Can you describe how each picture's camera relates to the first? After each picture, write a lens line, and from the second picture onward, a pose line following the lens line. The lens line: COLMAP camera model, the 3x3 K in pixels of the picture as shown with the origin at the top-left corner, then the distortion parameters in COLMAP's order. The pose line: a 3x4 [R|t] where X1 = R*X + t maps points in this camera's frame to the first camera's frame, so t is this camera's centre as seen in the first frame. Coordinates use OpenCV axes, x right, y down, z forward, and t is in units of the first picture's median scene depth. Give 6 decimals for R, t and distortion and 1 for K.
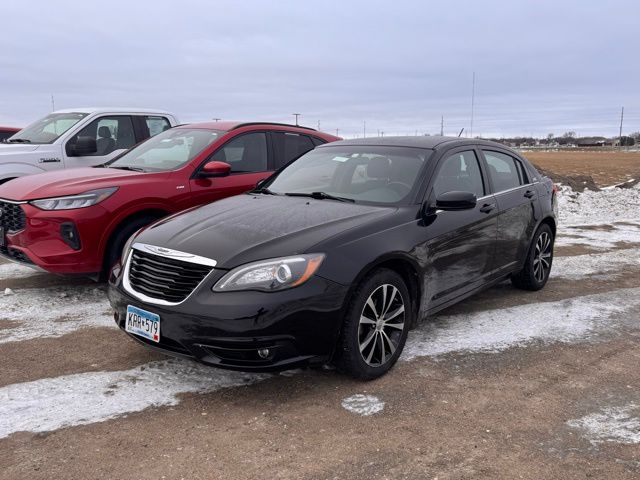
lens RADIAL K [[510.9, 0, 320.0], [0, 510.9, 240.0], [0, 0, 1]] dist [0.090259, -0.141257]
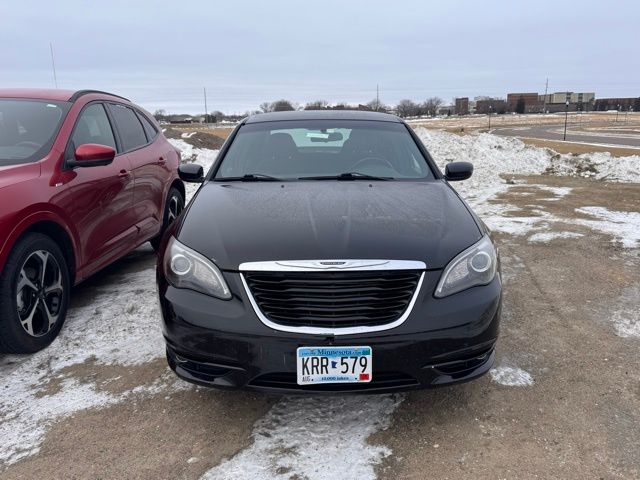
lens RADIAL K [[510.9, 0, 320.0], [0, 510.9, 240.0], [0, 0, 1]] dist [0.090259, -0.141257]
pose [[0.756441, -0.151855, 0.636189, -0.817212], [0.126305, 0.988281, 0.085719, -0.081341], [-0.641751, 0.015512, 0.766756, 0.465299]]
